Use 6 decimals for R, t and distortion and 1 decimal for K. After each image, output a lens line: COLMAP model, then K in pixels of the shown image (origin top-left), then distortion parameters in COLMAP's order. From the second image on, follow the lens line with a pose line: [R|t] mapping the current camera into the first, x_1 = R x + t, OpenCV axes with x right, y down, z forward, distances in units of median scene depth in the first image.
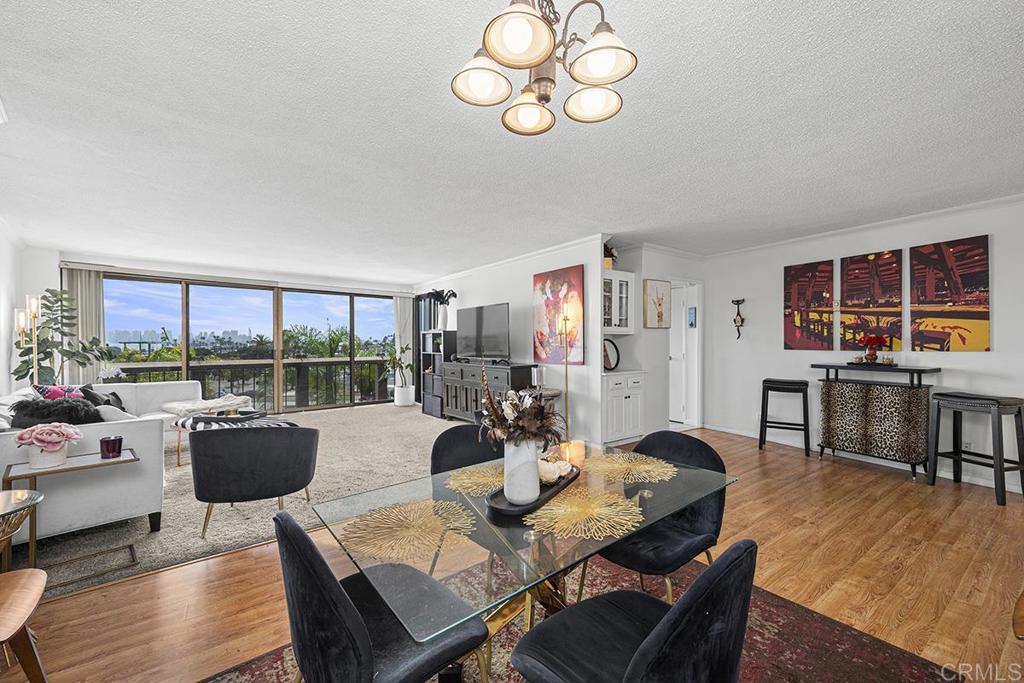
lens RADIAL K [[423.9, 0, 513.9], [0, 423.9, 344.1], [0, 0, 1]] dist [0.001395, 0.000107]
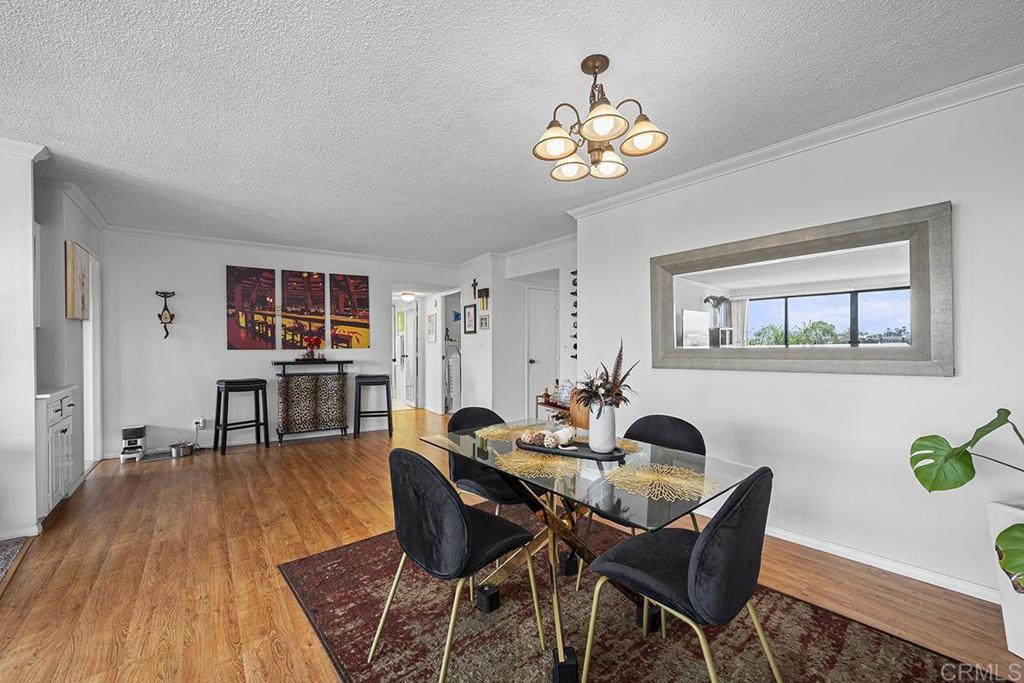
lens RADIAL K [[423.9, 0, 513.9], [0, 423.9, 344.1], [0, 0, 1]] dist [0.001395, 0.000107]
pose [[-0.068484, 0.003597, 0.997646, -0.440481], [0.008738, 0.999957, -0.003005, 0.009813], [-0.997614, 0.008511, -0.068513, 0.457486]]
